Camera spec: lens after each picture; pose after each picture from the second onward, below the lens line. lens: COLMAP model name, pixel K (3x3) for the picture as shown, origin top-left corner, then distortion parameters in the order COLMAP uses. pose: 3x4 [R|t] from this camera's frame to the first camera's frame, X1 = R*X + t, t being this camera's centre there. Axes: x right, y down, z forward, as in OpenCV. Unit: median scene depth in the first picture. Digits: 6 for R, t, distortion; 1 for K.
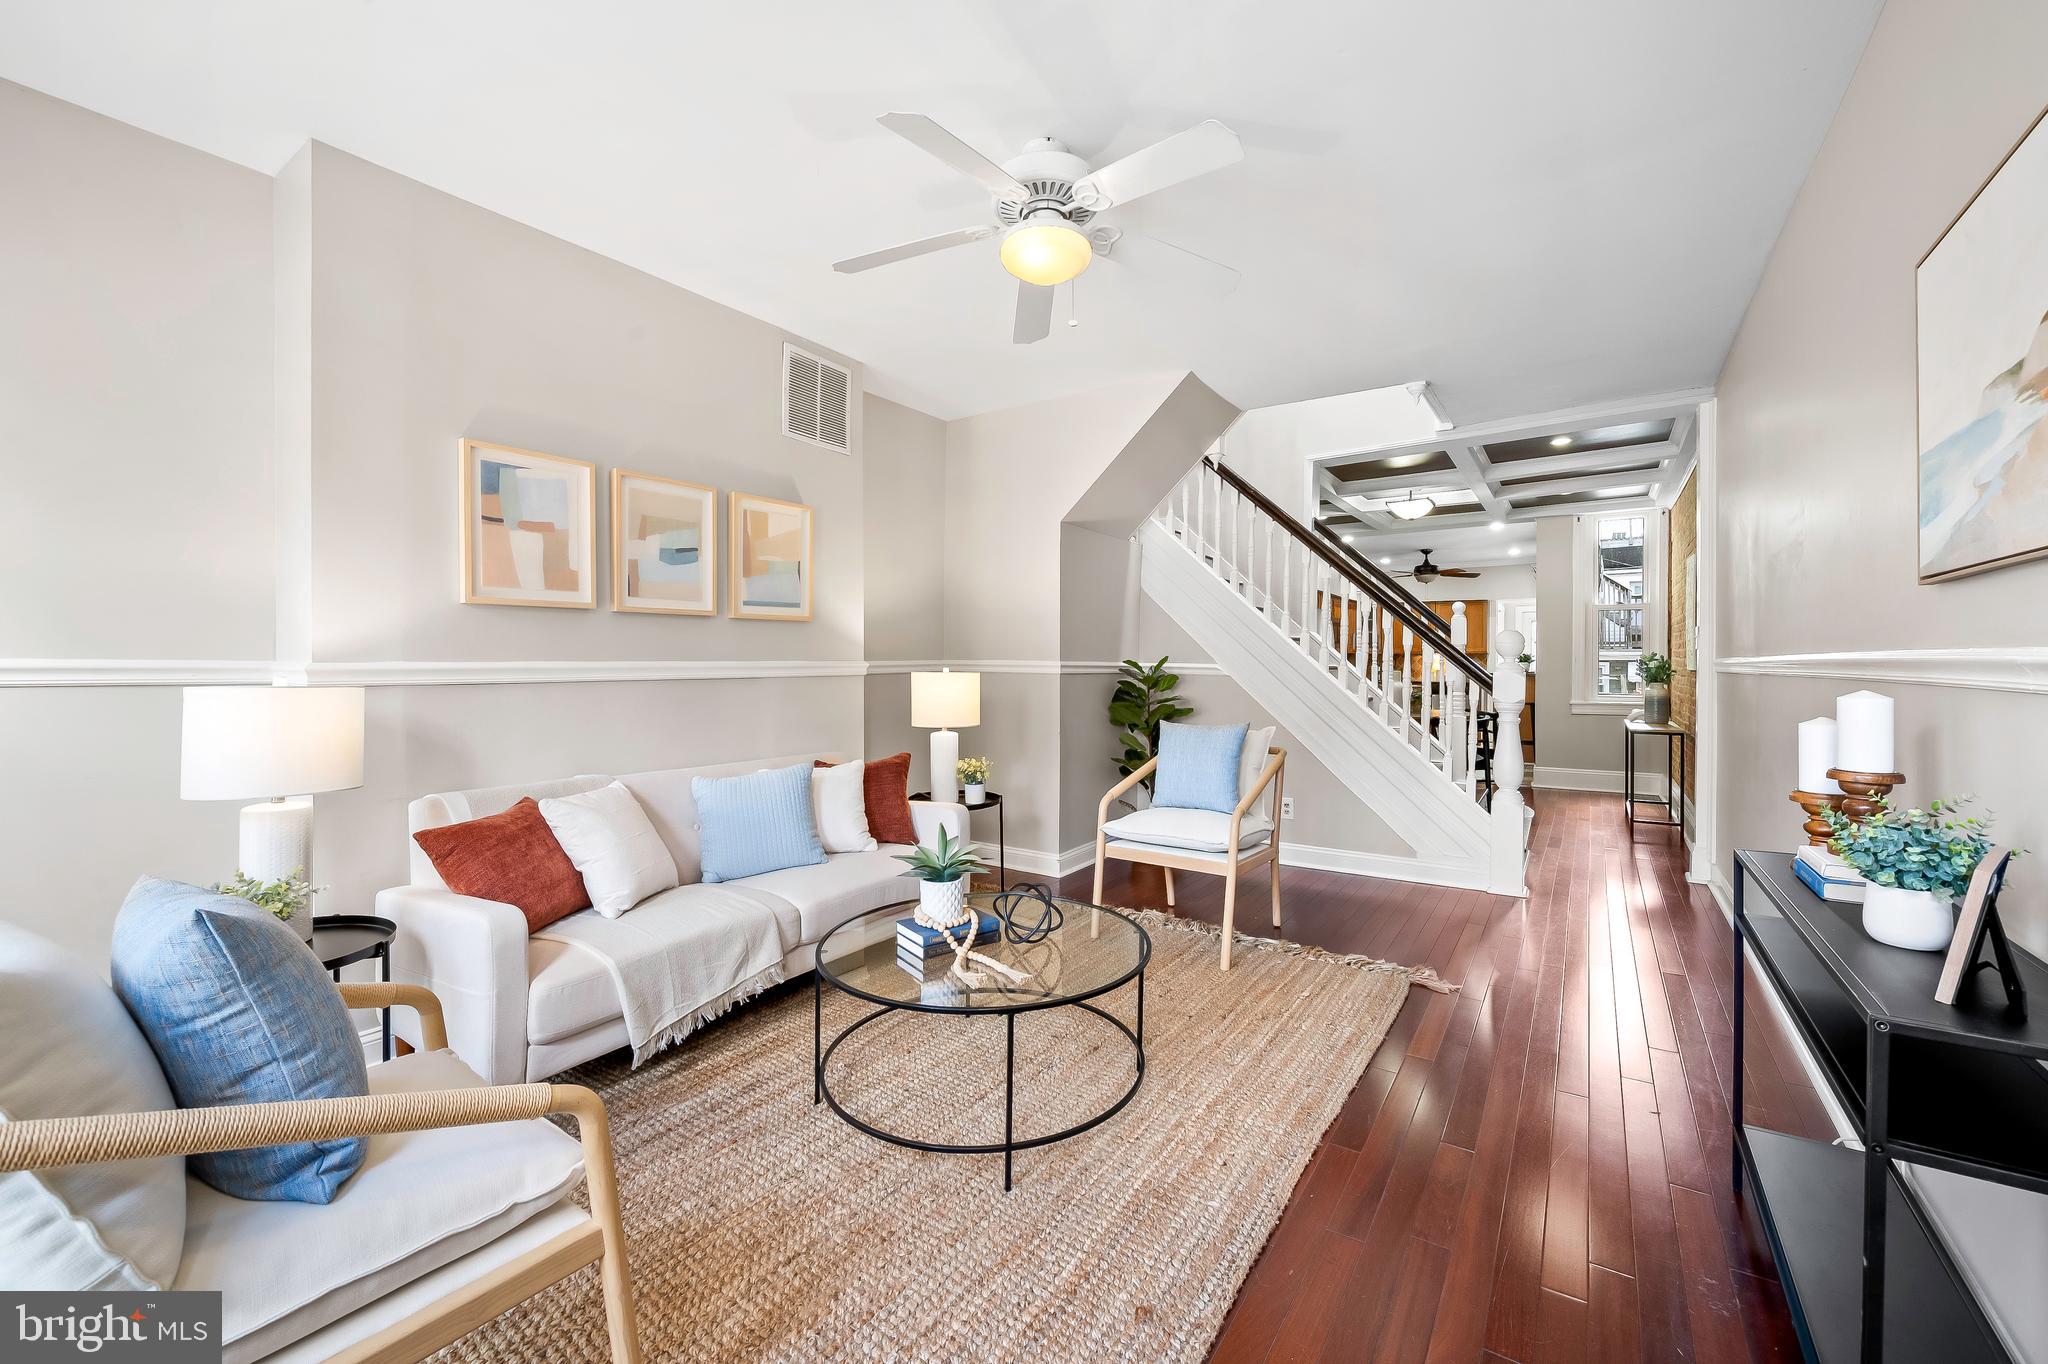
lens RADIAL K [[825.4, 0, 1056.0], [0, 825.4, 668.7], [0, 0, 1]] dist [0.013618, -0.000080]
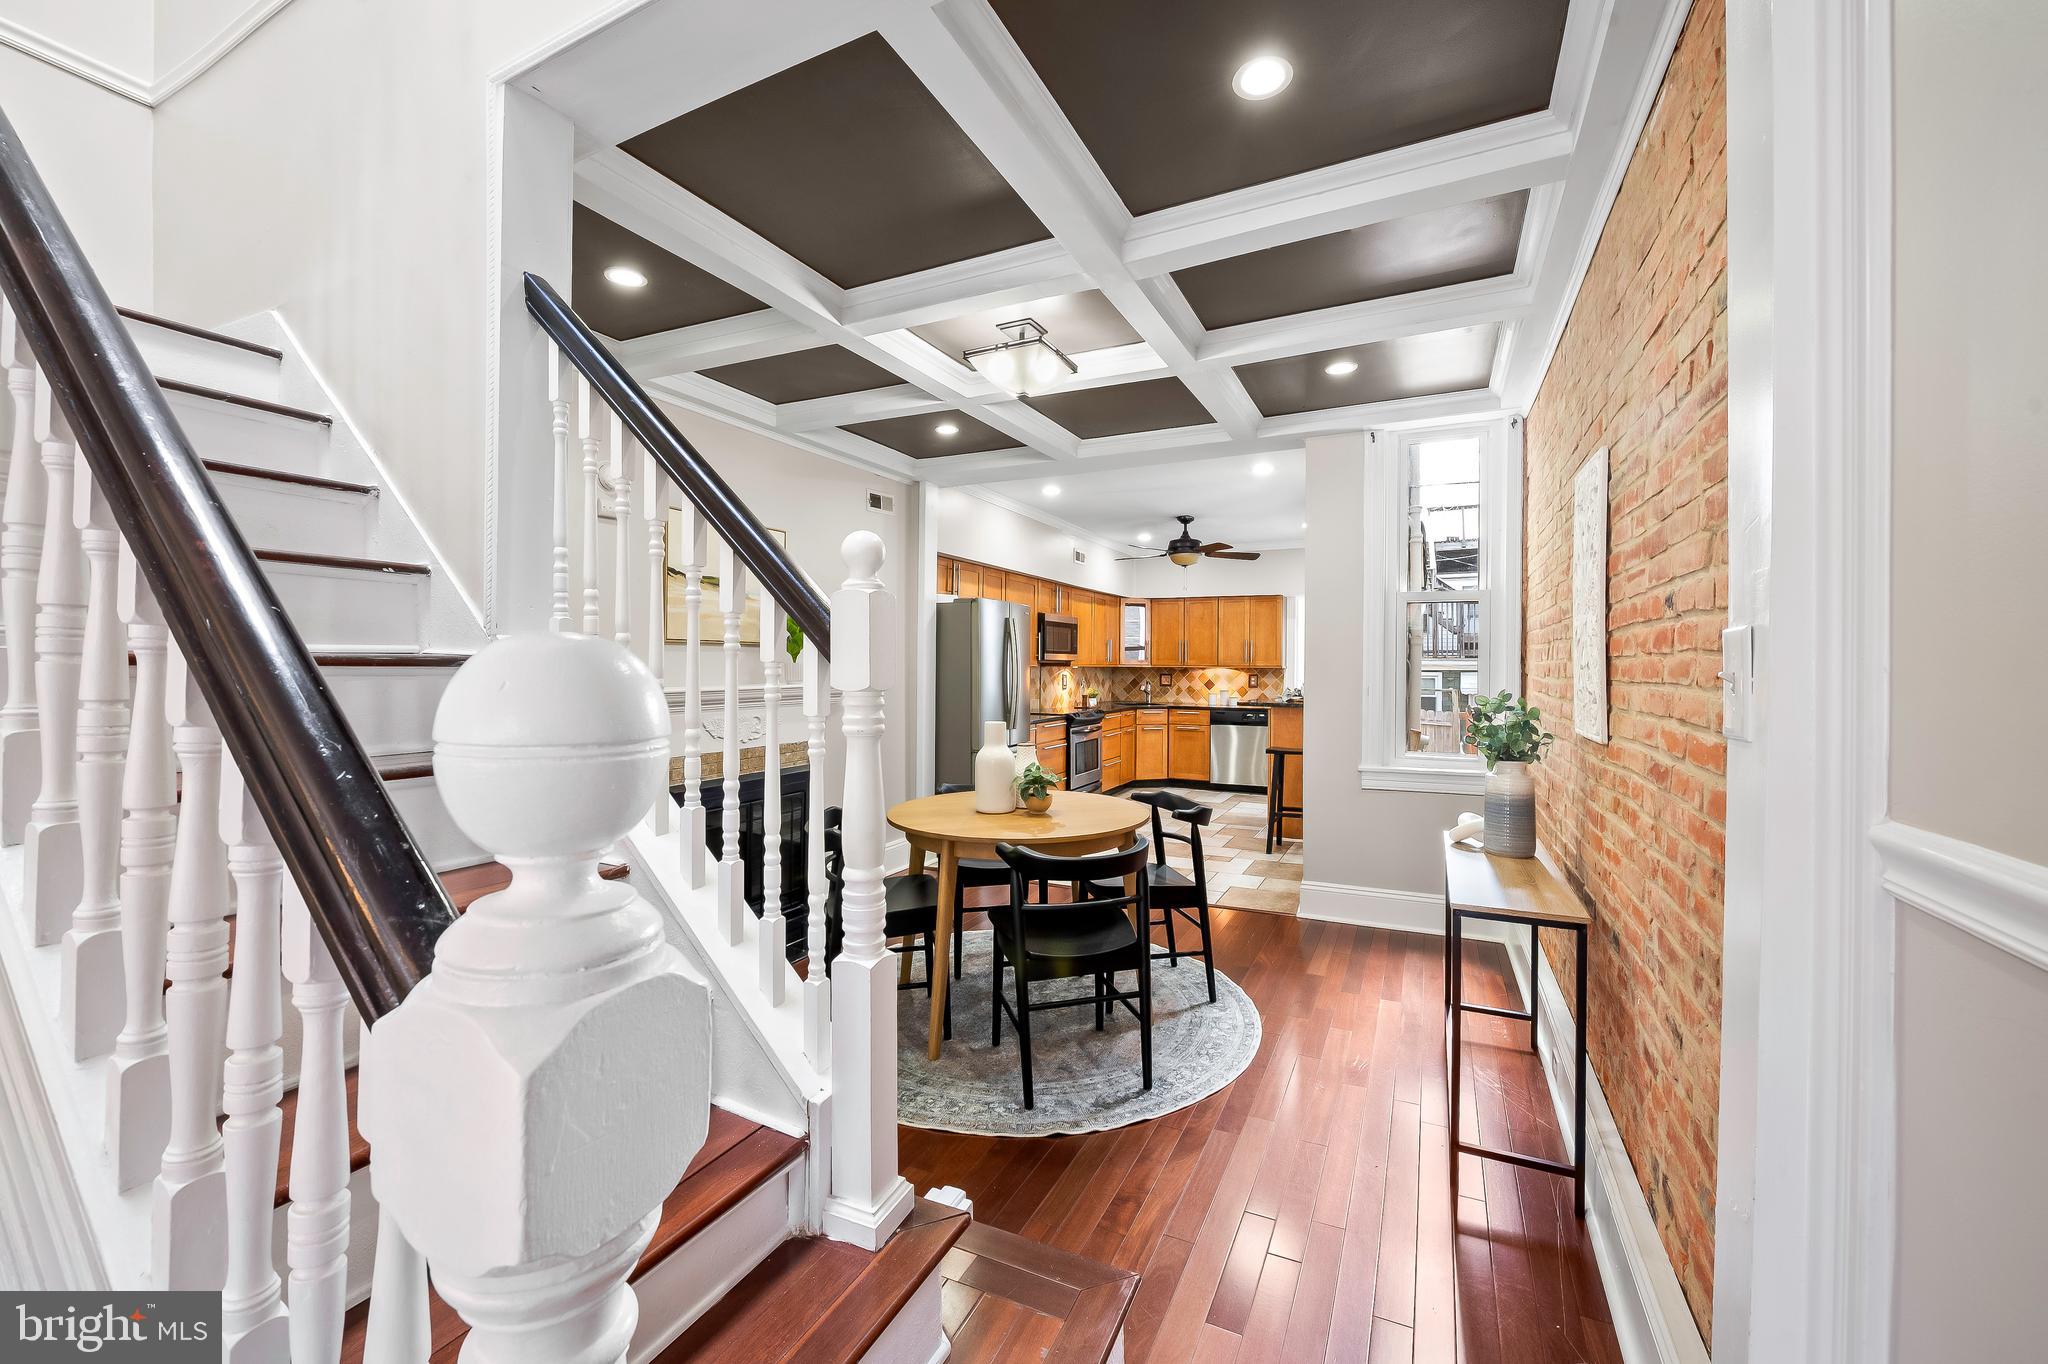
lens RADIAL K [[814.5, 0, 1029.5], [0, 814.5, 660.5], [0, 0, 1]] dist [-0.003722, -0.000288]
pose [[0.993520, 0.008005, 0.113375, 0.247866], [-0.006717, 0.999909, -0.011740, -0.017032], [-0.113459, 0.010903, 0.993483, 0.353745]]
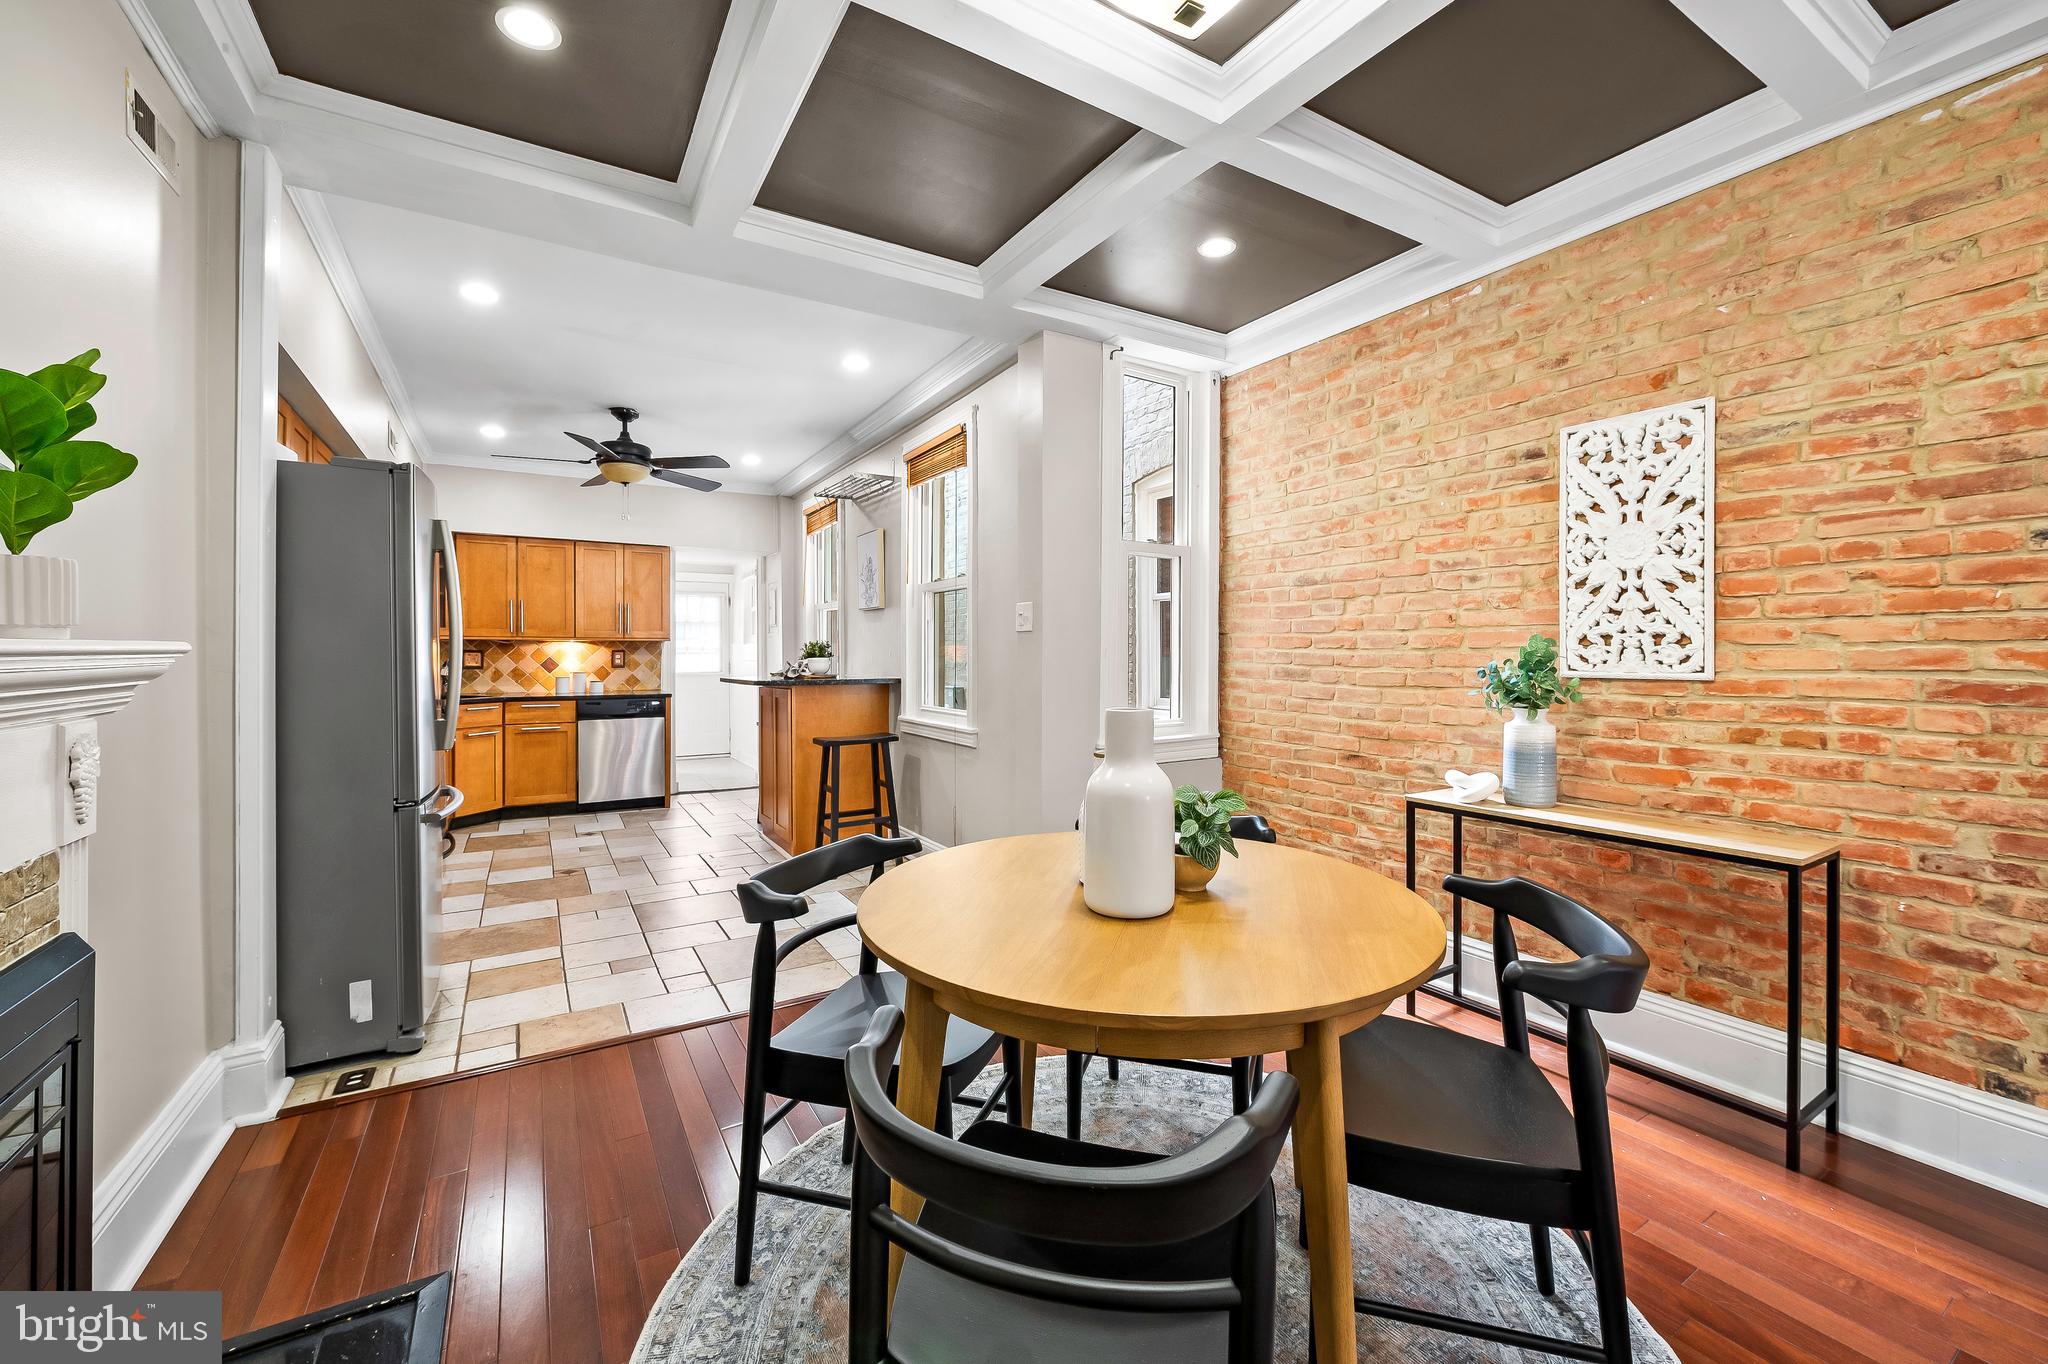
lens RADIAL K [[814.5, 0, 1029.5], [0, 814.5, 660.5], [0, 0, 1]] dist [-0.003722, -0.000288]
pose [[0.440875, -0.003901, 0.897560, 0.146899], [0.000590, 0.999992, 0.004056, -0.008266], [-0.897568, -0.001259, 0.440874, 0.609051]]
